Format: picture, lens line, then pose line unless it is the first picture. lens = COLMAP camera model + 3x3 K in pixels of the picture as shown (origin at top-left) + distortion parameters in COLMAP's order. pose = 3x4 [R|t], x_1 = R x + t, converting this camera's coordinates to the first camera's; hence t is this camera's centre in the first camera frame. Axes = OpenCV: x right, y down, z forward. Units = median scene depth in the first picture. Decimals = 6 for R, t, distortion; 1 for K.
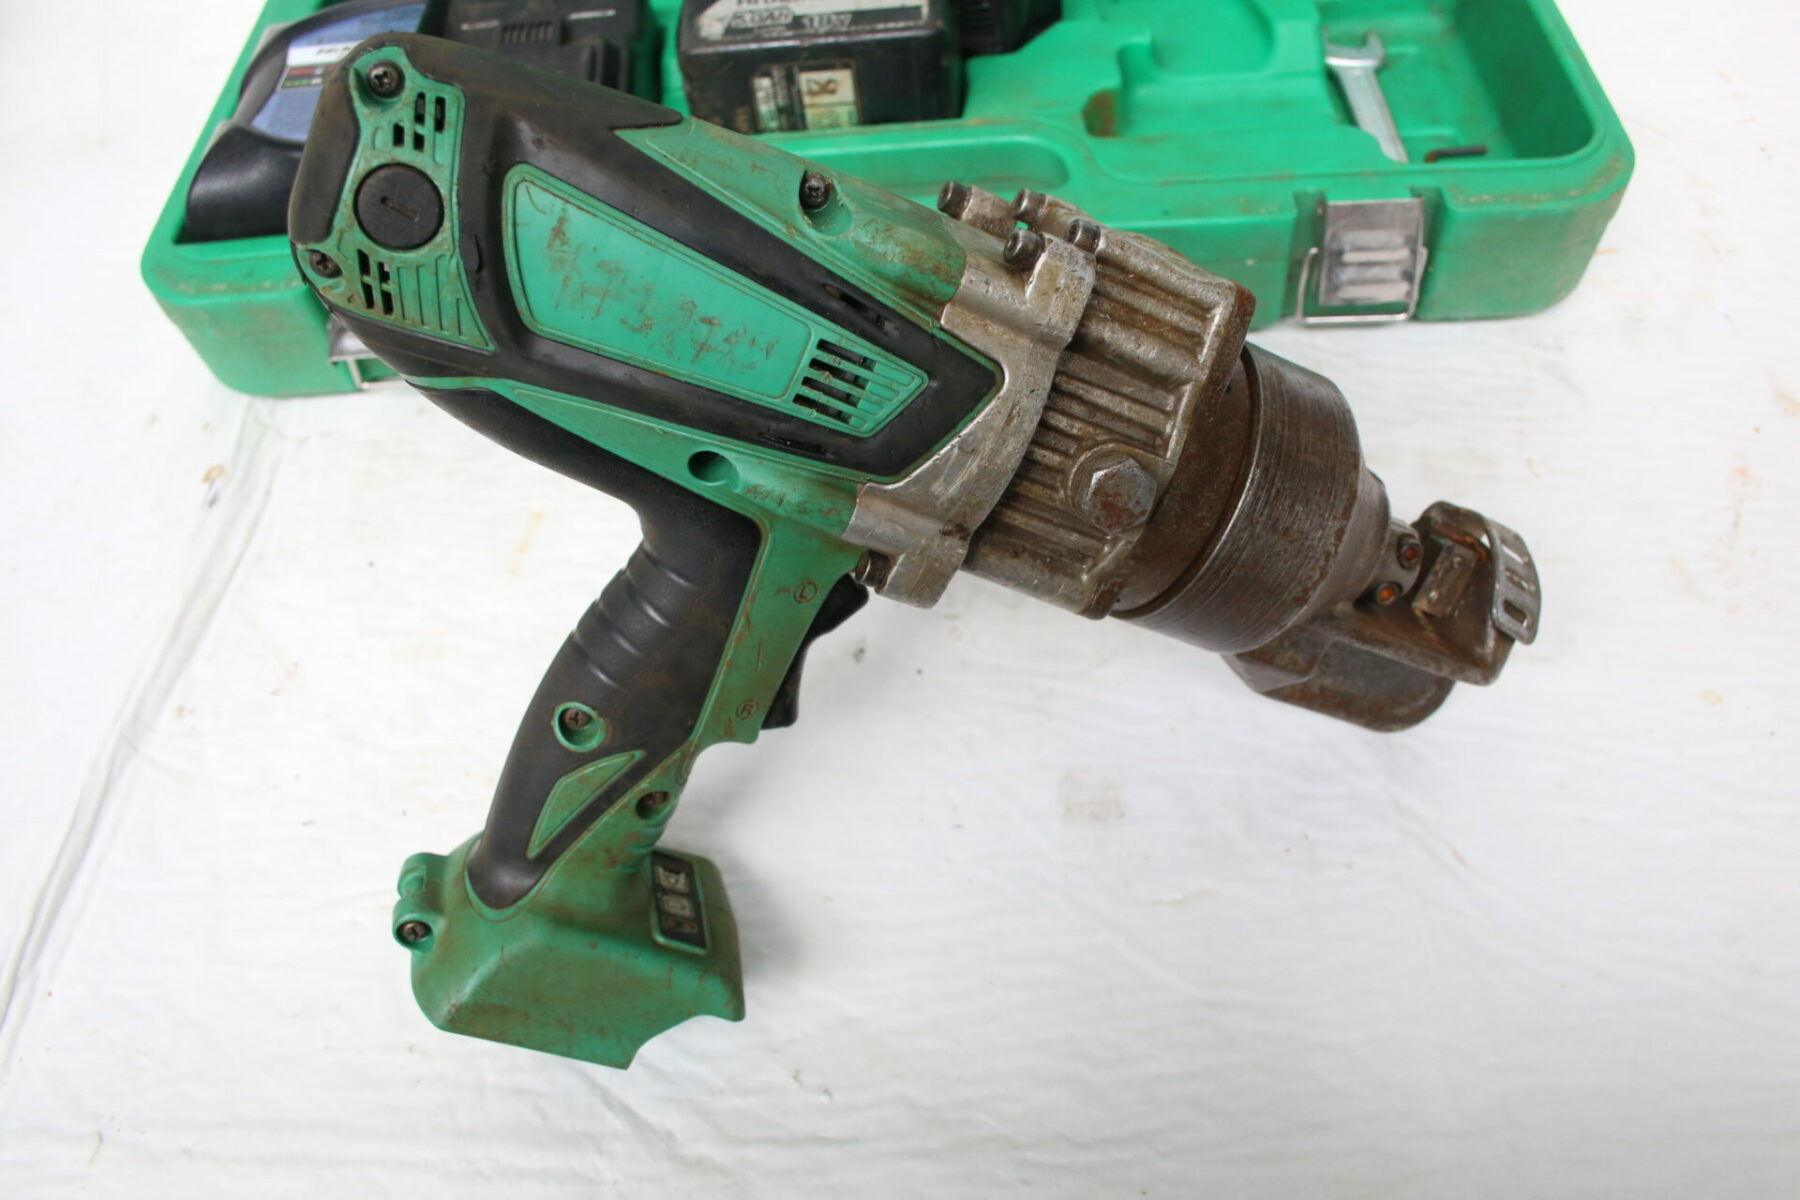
lens RADIAL K [[1479.4, 0, 898.5], [0, 1479.4, 604.3], [0, 0, 1]] dist [-0.011835, 0.004436]
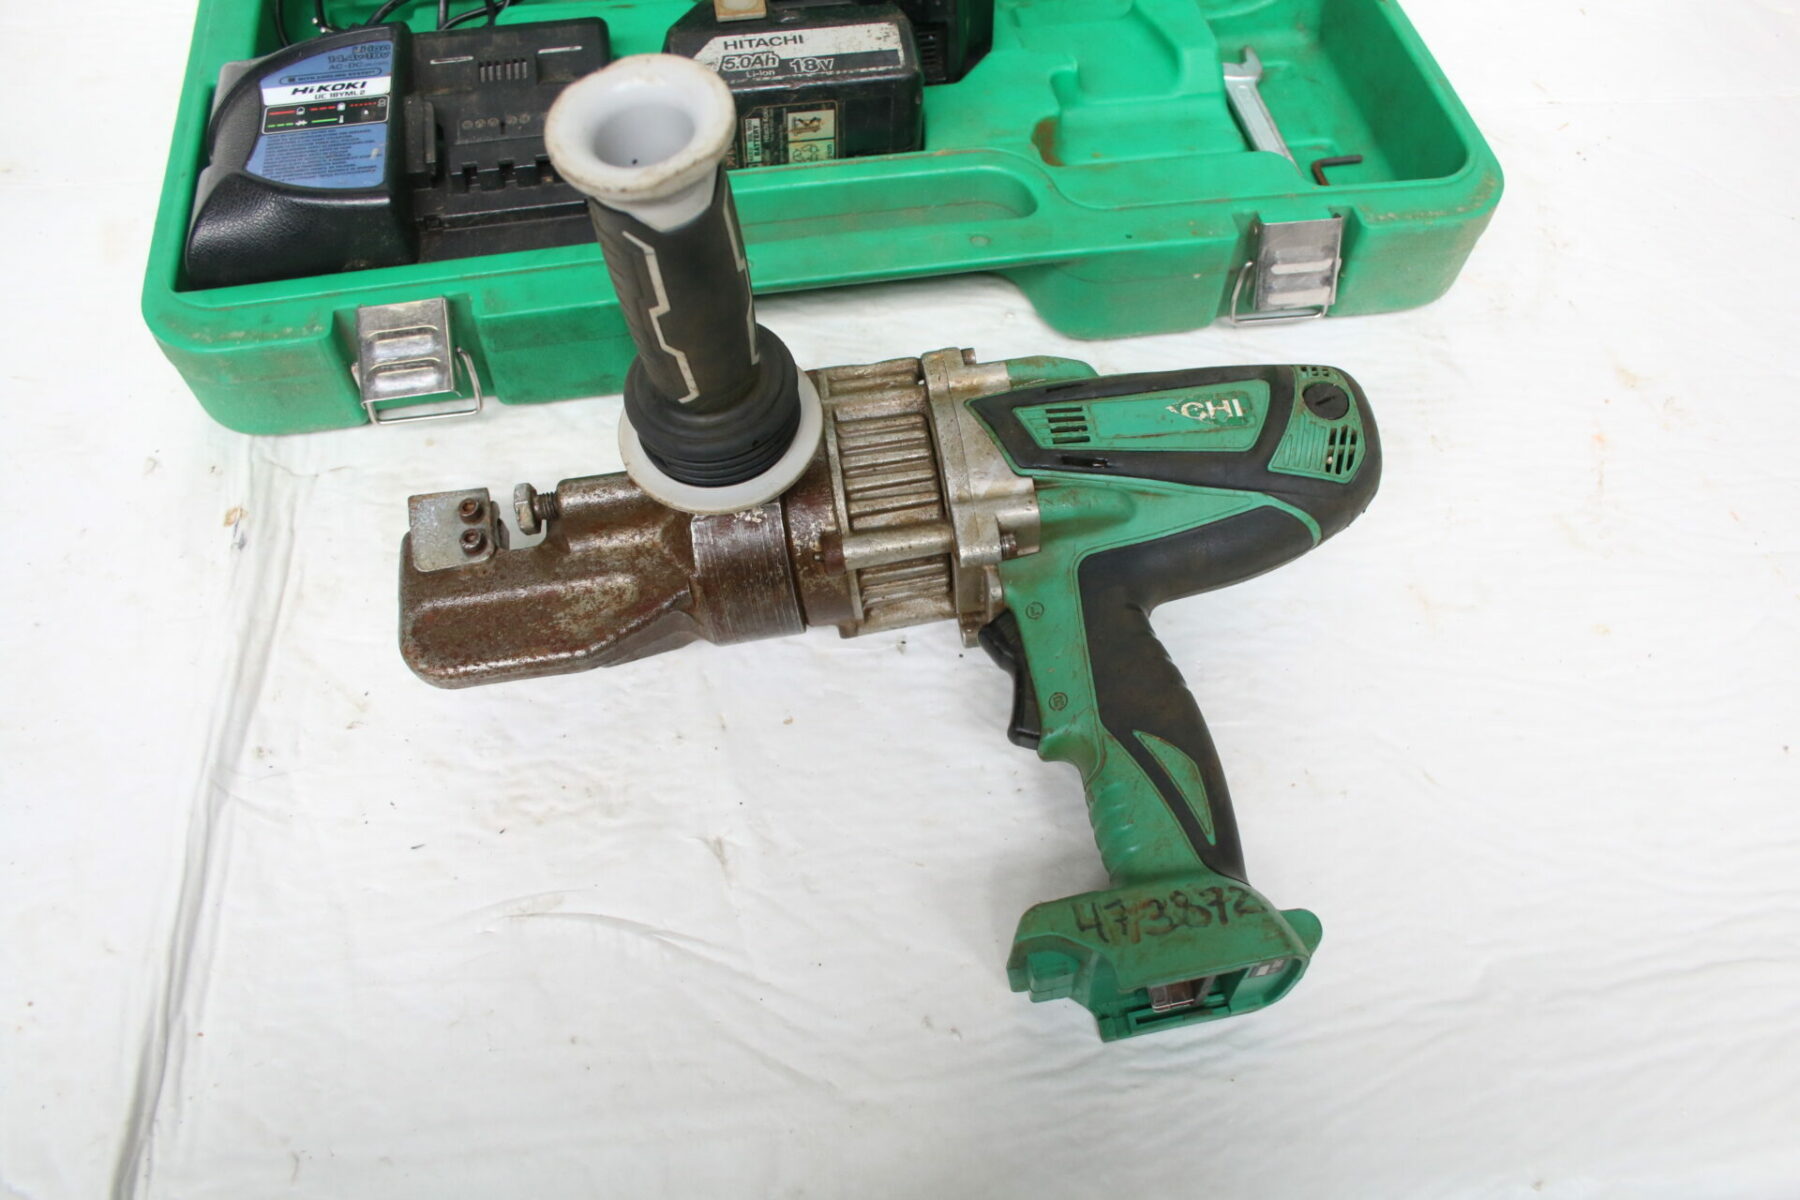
lens RADIAL K [[1518.4, 0, 900.6], [0, 1518.4, 596.4], [0, 0, 1]] dist [-0.002012, -0.006286]
pose [[0.982246, -0.071802, 0.173313, -0.203903], [0.065920, 0.997044, 0.039467, -0.045507], [-0.175634, -0.027342, 0.984076, -0.117000]]
